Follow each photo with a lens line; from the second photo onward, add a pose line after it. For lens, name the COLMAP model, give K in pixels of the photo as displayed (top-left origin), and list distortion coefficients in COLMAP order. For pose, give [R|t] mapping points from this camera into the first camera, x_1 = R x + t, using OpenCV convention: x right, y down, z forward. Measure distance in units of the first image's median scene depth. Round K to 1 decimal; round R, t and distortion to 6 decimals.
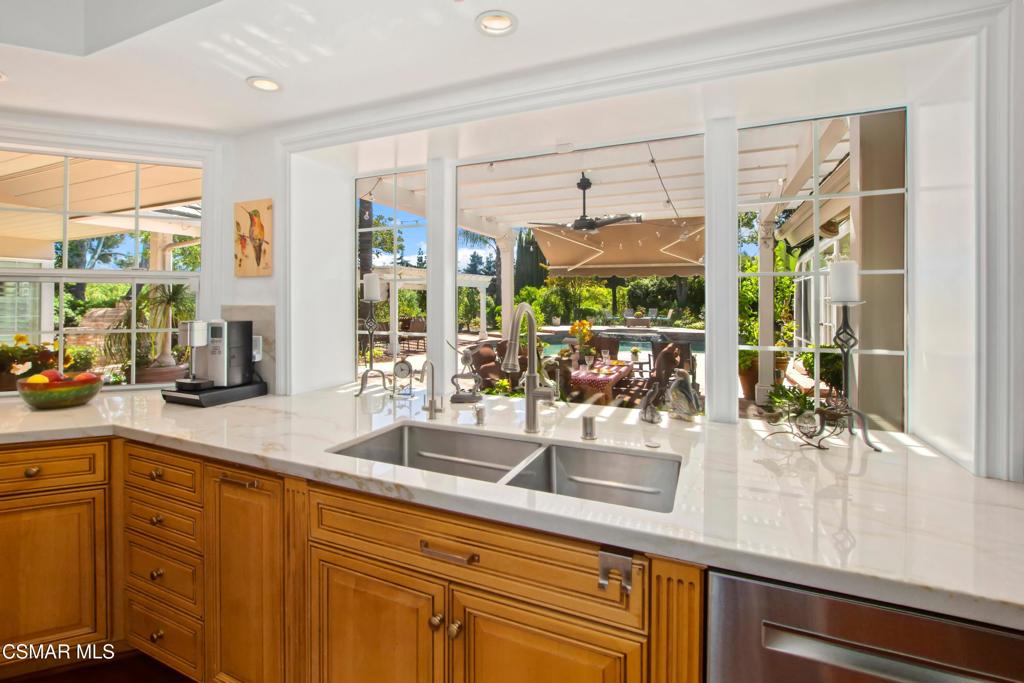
lens RADIAL K [[456.5, 0, 511.9], [0, 456.5, 302.3], [0, 0, 1]] dist [-0.000047, 0.000000]
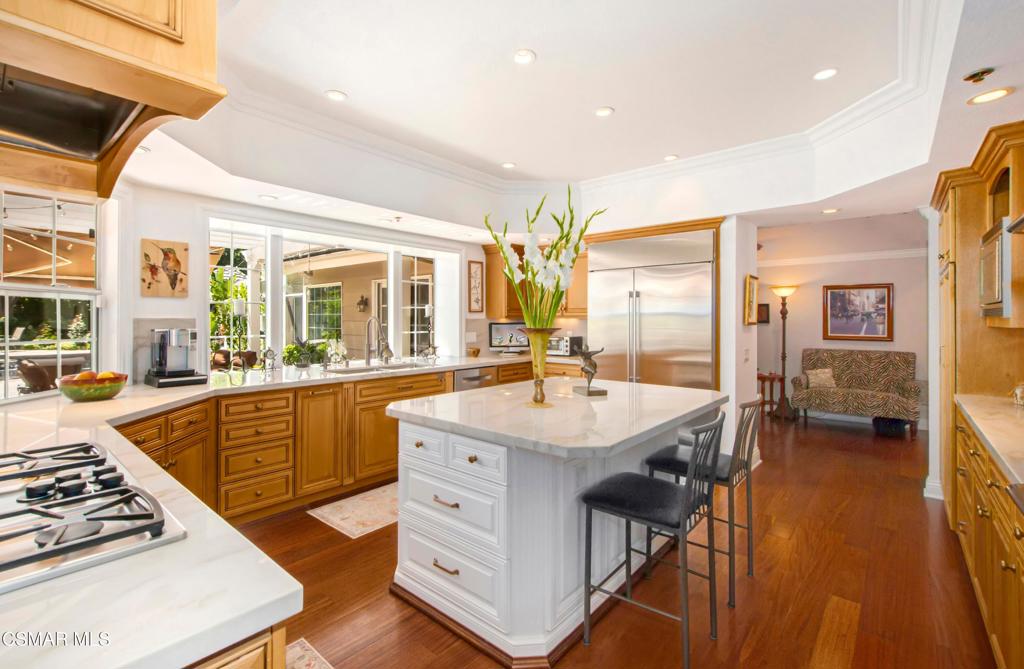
lens RADIAL K [[454.2, 0, 507.7], [0, 454.2, 317.4], [0, 0, 1]] dist [-0.000658, -0.000048]
pose [[0.287879, -0.000018, 0.957667, -1.632906], [0.003648, 0.999993, -0.001078, 0.010410], [-0.957660, 0.003804, 0.287877, -0.376199]]
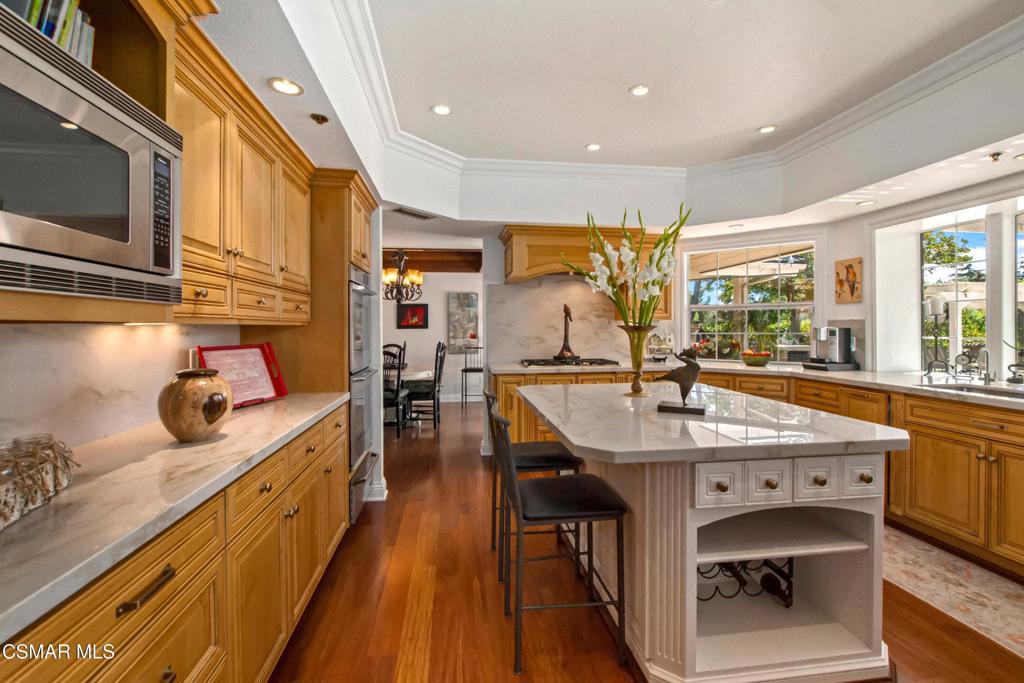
lens RADIAL K [[460.7, 0, 507.9], [0, 460.7, 329.4], [0, 0, 1]] dist [-0.018637, 0.000022]
pose [[0.512402, -0.001911, -0.858743, 0.268285], [0.002564, 0.999996, -0.000696, 0.043450], [0.858742, -0.001846, 0.512406, -1.042630]]
